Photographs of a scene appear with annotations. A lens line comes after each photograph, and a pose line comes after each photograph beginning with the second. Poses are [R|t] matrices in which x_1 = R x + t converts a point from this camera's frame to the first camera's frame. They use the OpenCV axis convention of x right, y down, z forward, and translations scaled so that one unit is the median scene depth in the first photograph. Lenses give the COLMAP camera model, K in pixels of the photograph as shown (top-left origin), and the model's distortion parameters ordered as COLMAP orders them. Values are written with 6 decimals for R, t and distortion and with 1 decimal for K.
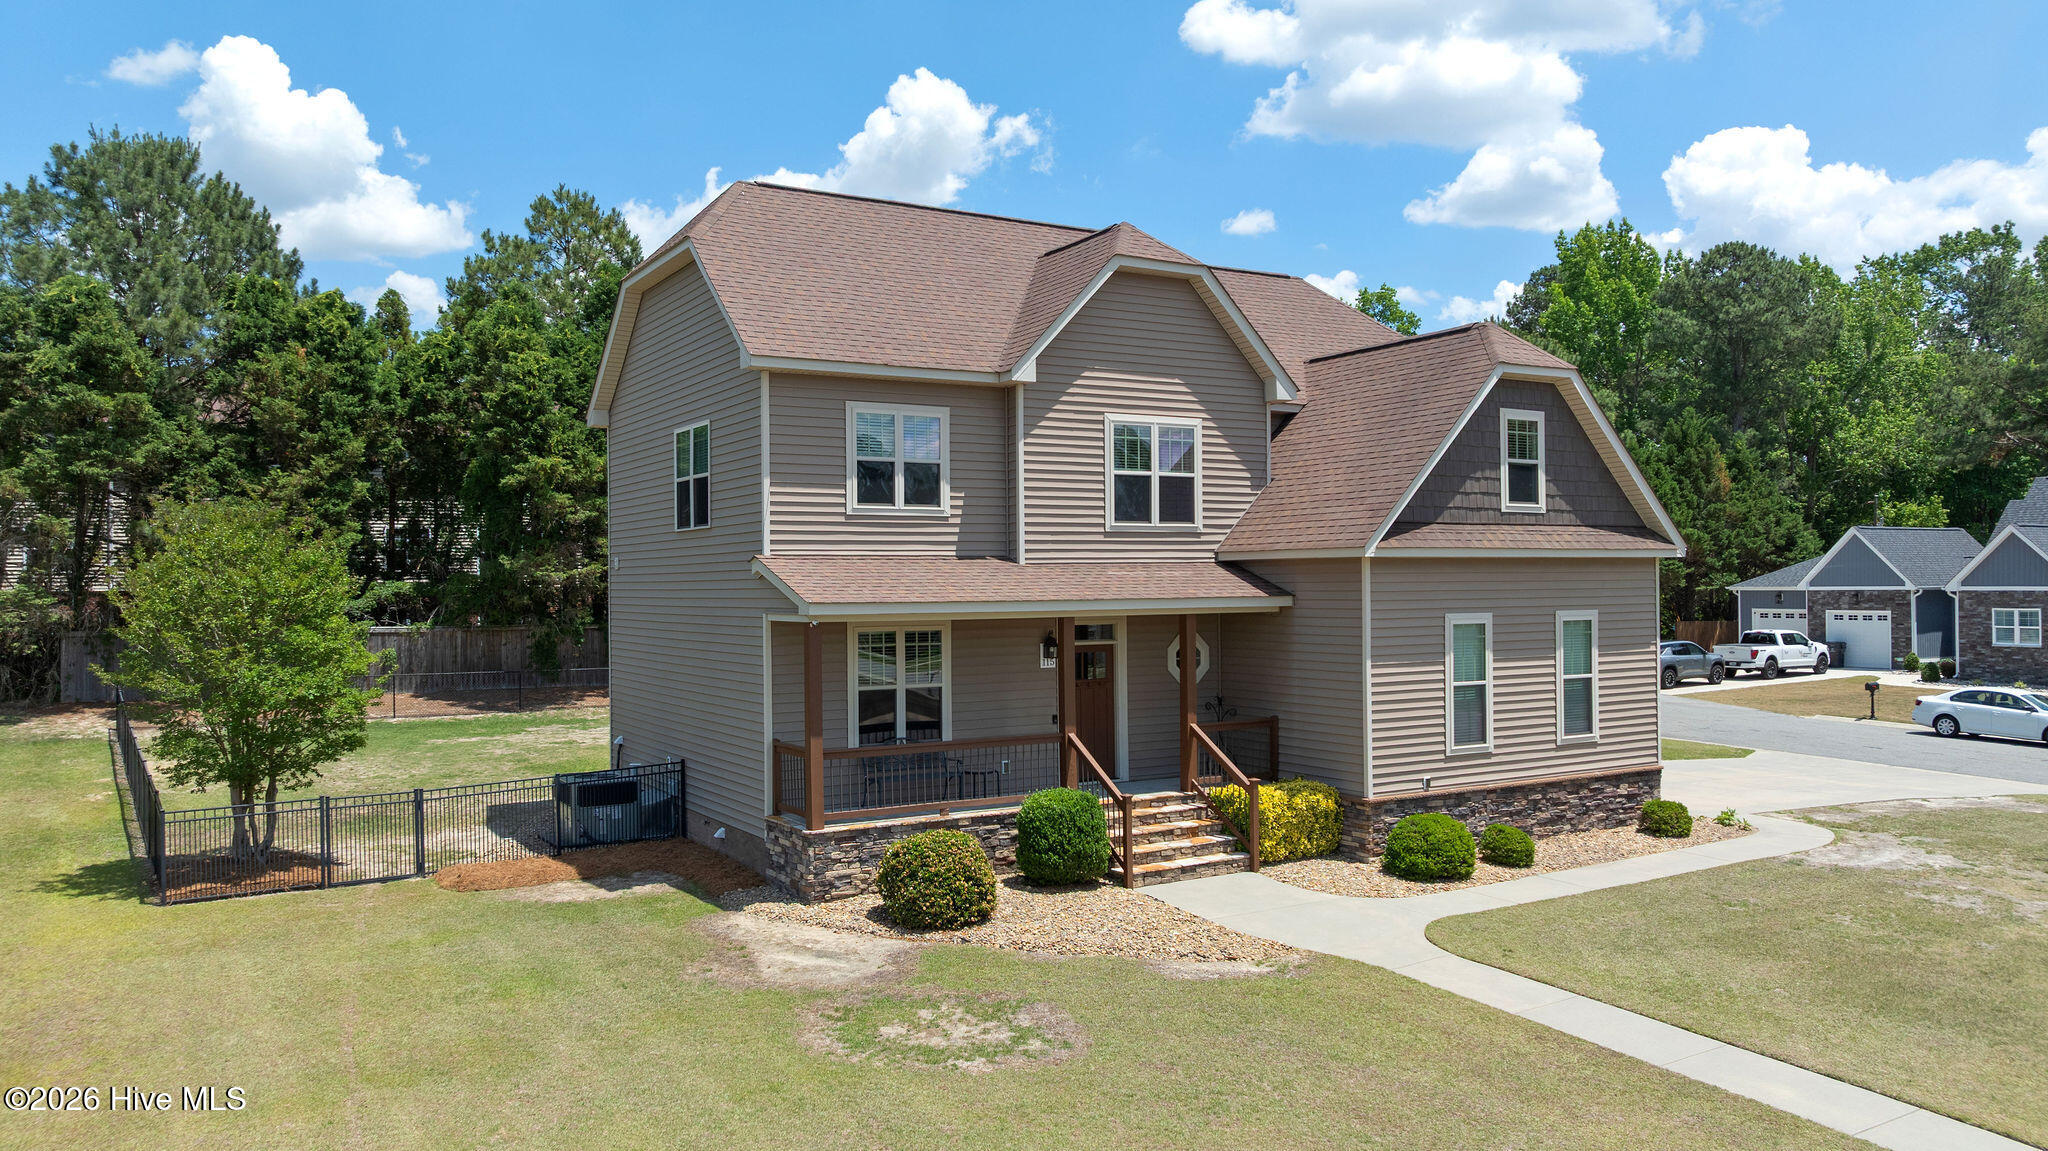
lens RADIAL K [[1463.5, 0, 1024.0], [0, 1463.5, 575.5], [0, 0, 1]] dist [-0.024861, 0.021661]
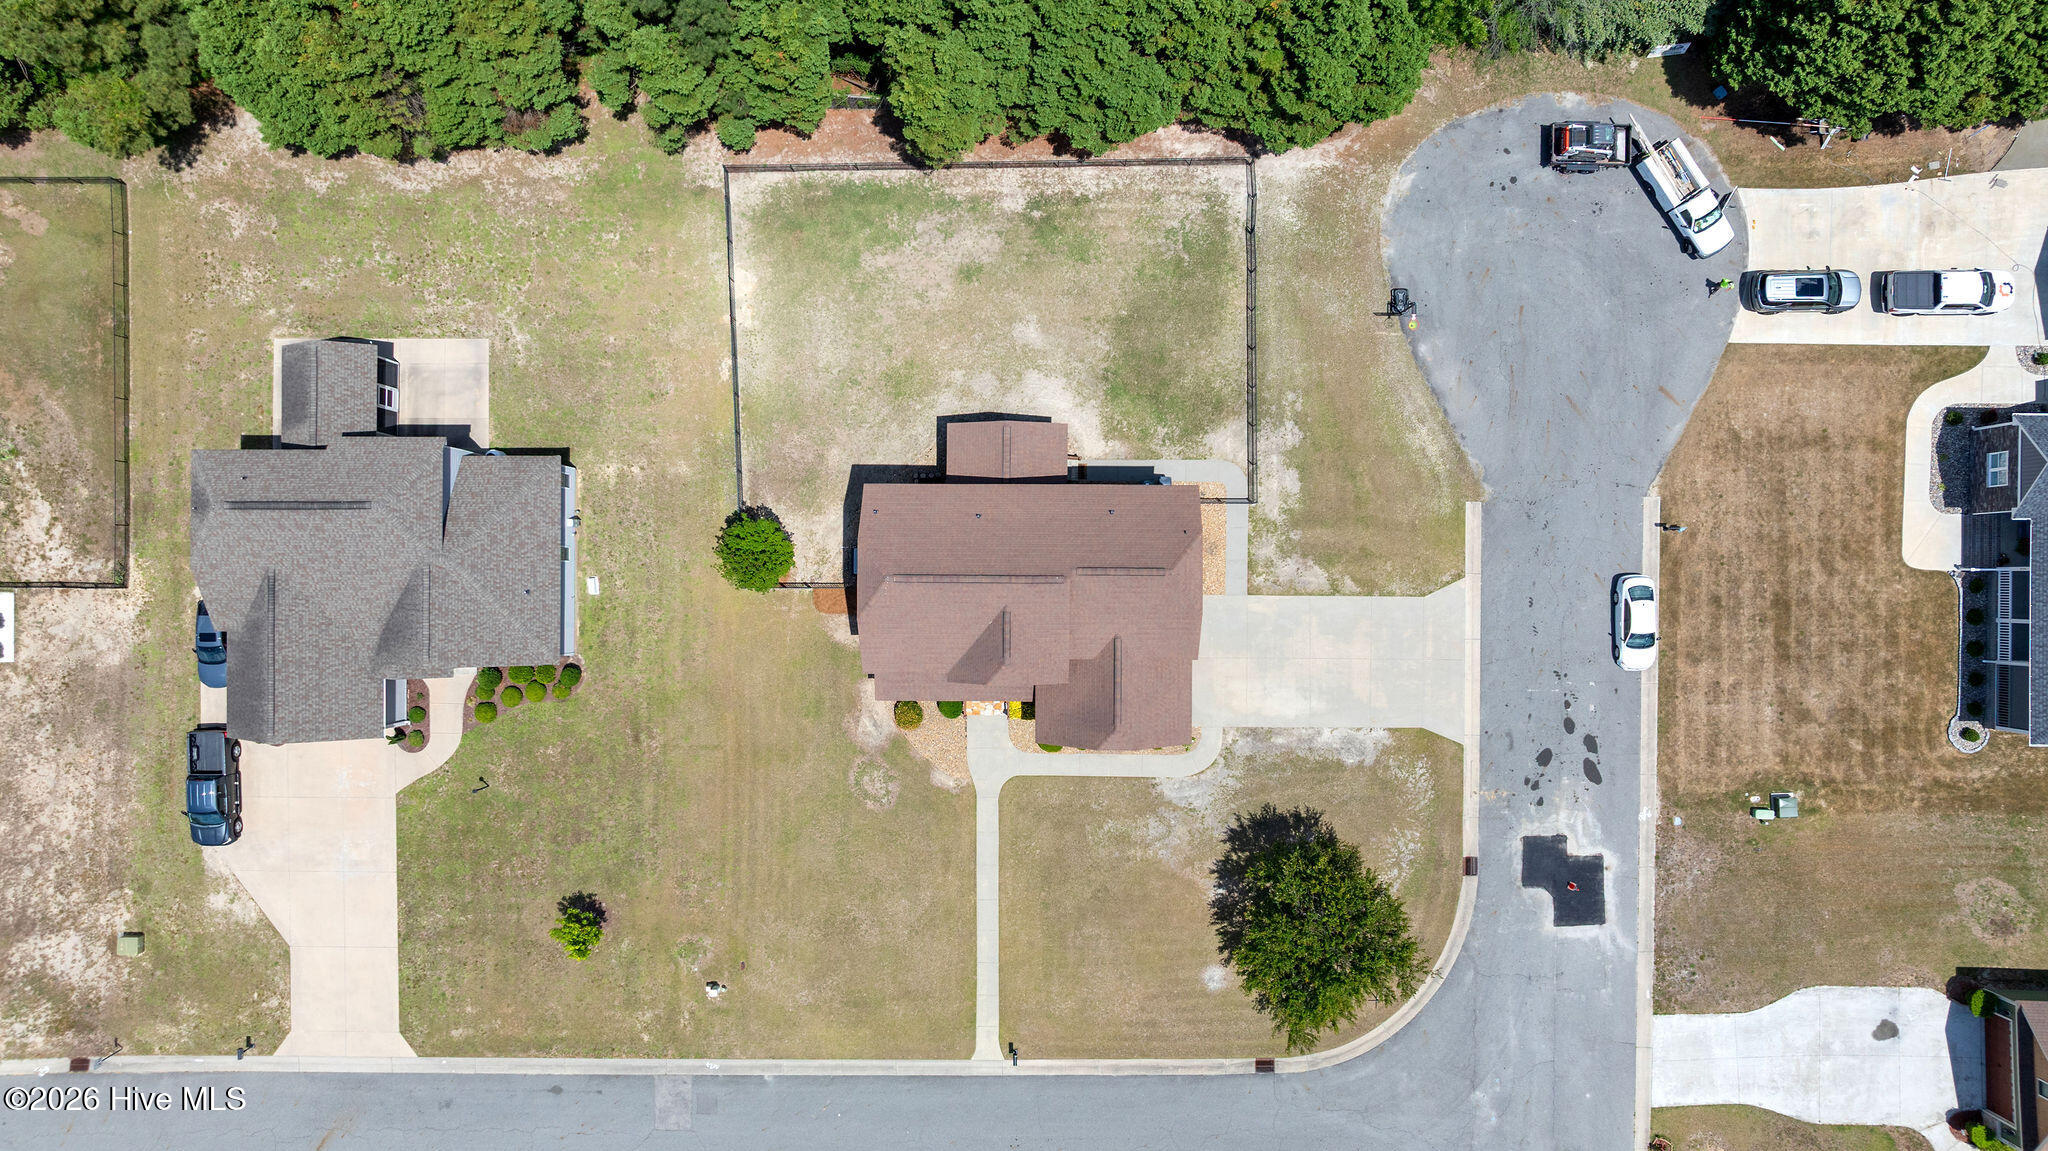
lens RADIAL K [[1457.7, 0, 1024.0], [0, 1457.7, 575.5], [0, 0, 1]] dist [-0.001161, -0.031091]
pose [[0.856149, 0.516719, -0.003172, 0.022490], [0.007205, -0.005800, 0.999957, -3.225069], [0.516678, -0.856135, -0.008688, 1.292762]]
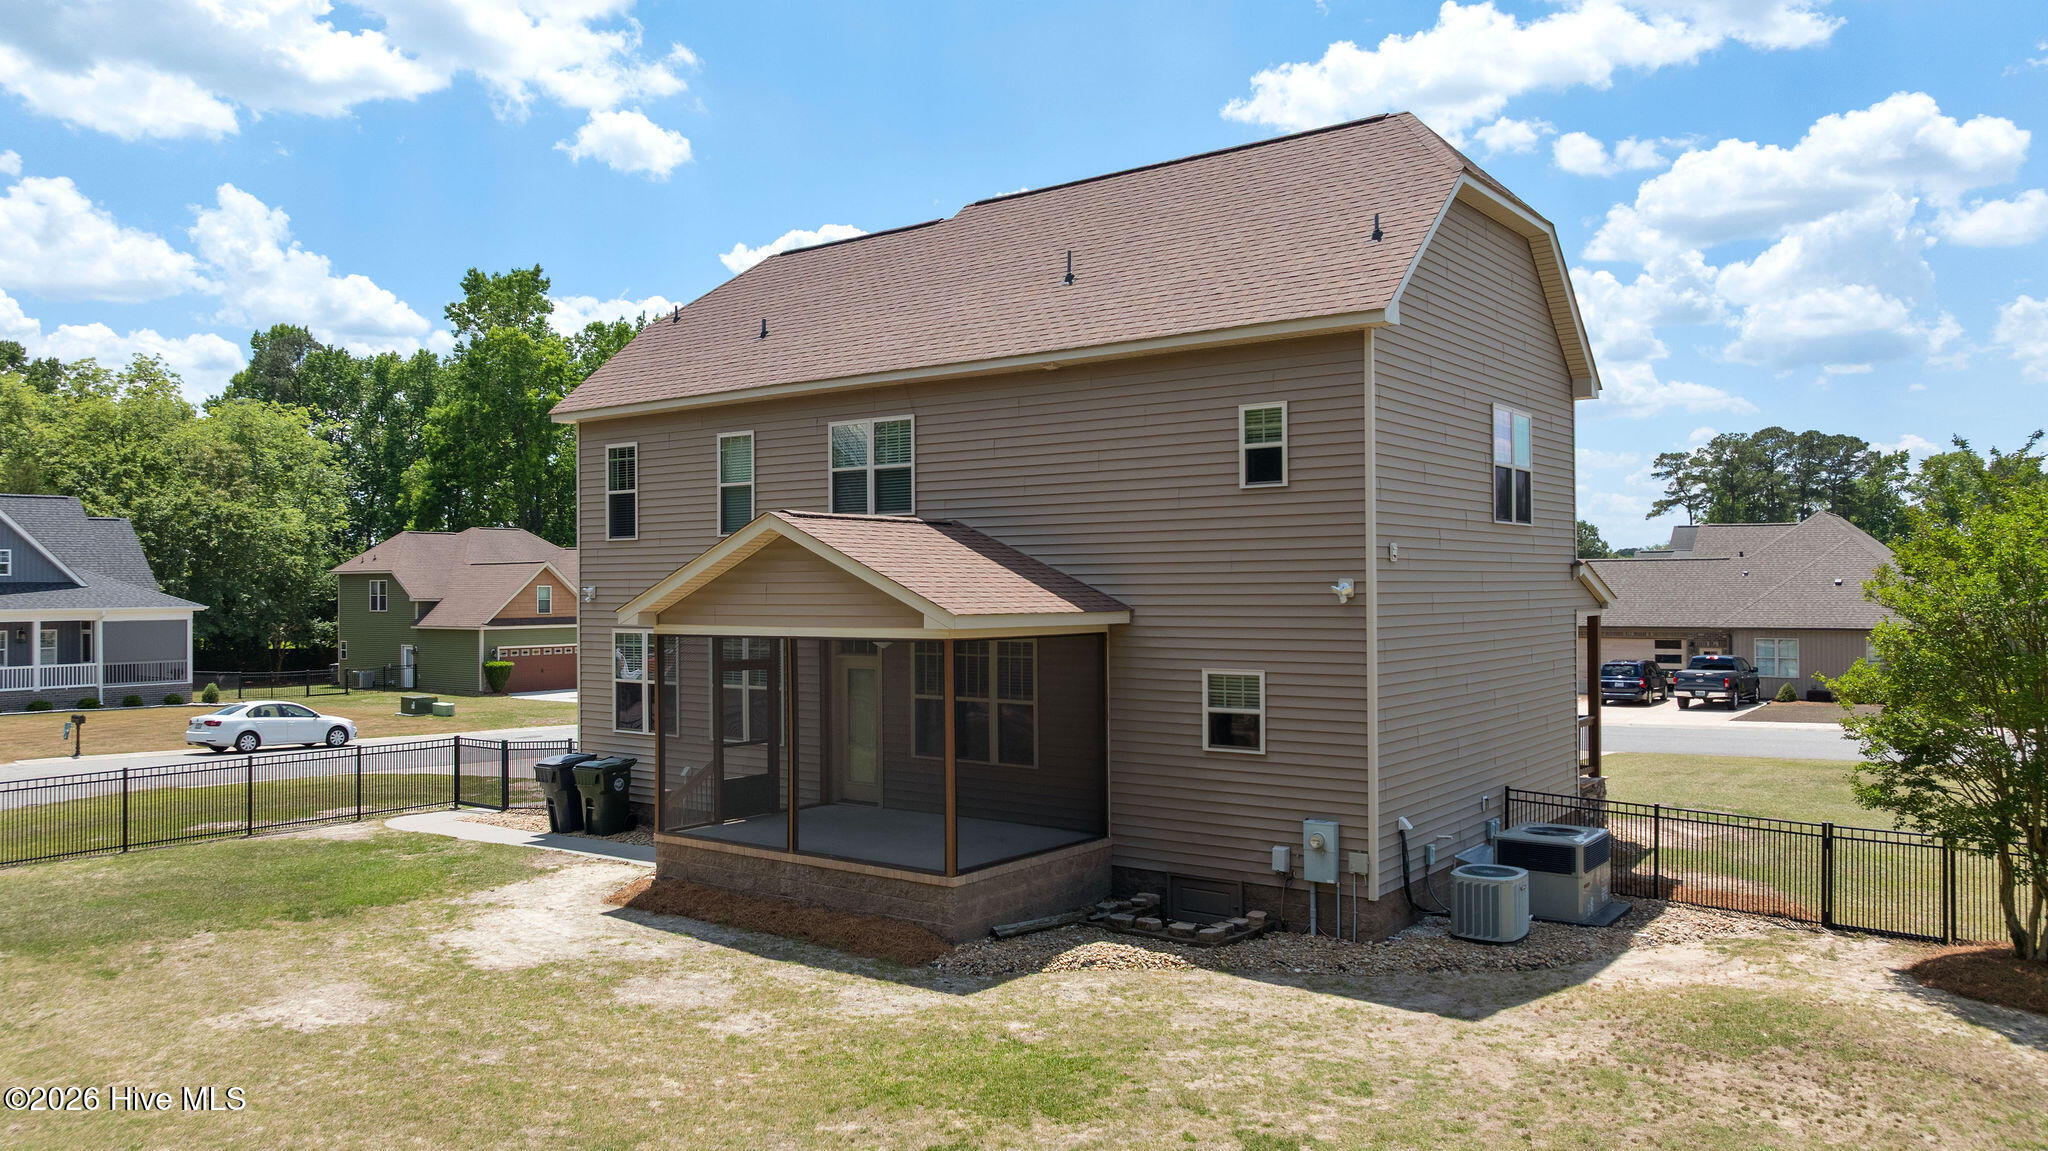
lens RADIAL K [[1446.9, 0, 1029.4], [0, 1446.9, 599.5], [0, 0, 1]] dist [-0.013140, -0.000723]
pose [[-0.382985, 0.004007, 0.923746, -0.991926], [0.004837, 0.999986, -0.002332, 0.016206], [-0.923742, 0.003575, -0.382998, 1.706718]]
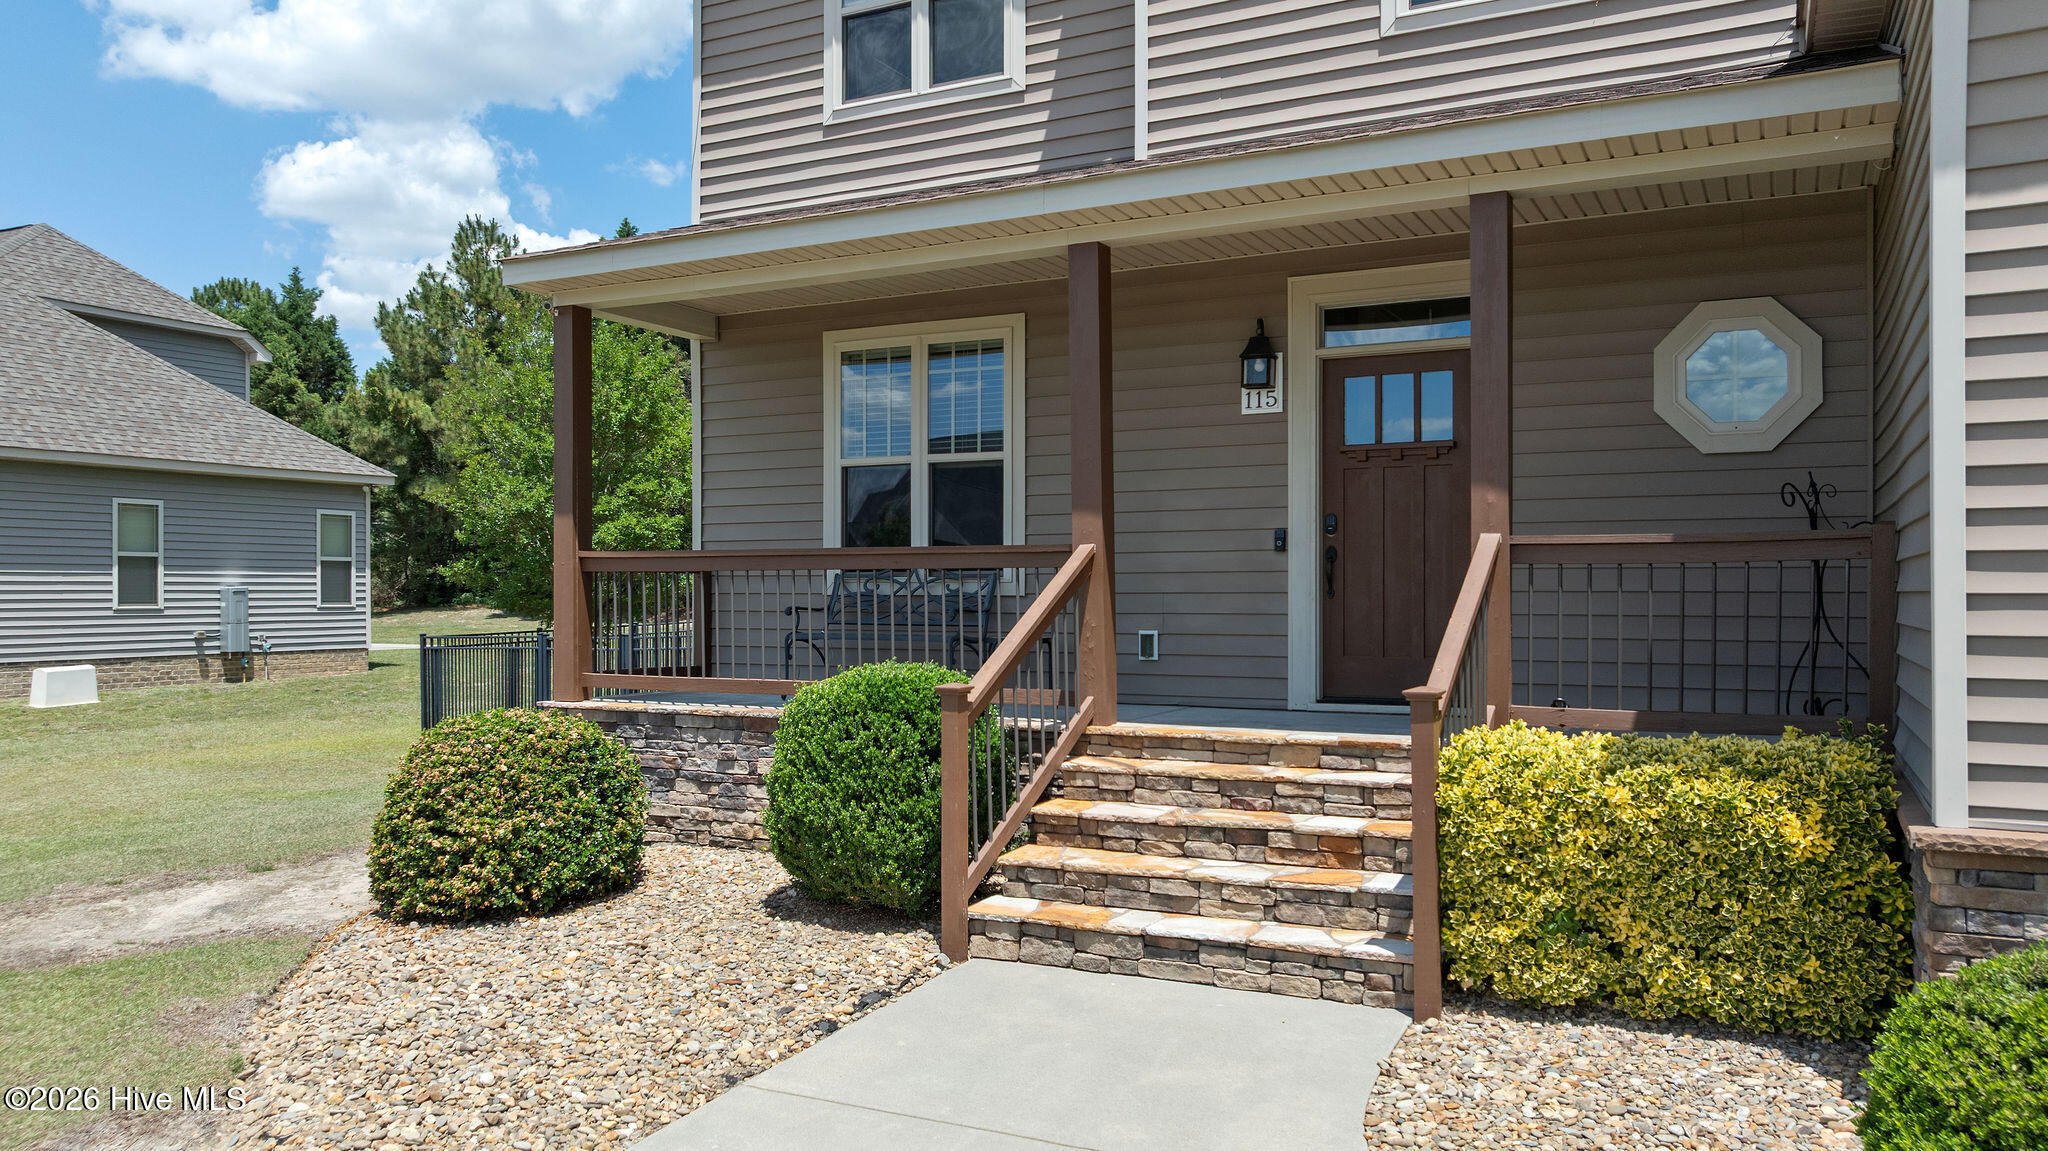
lens RADIAL K [[1446.9, 0, 1029.4], [0, 1446.9, 599.5], [0, 0, 1]] dist [-0.013140, -0.000723]
pose [[0.529729, 0.013612, -0.848058, 0.339173], [0.001036, 0.999860, 0.016696, 0.112704], [0.848166, -0.009723, 0.529641, 0.758125]]
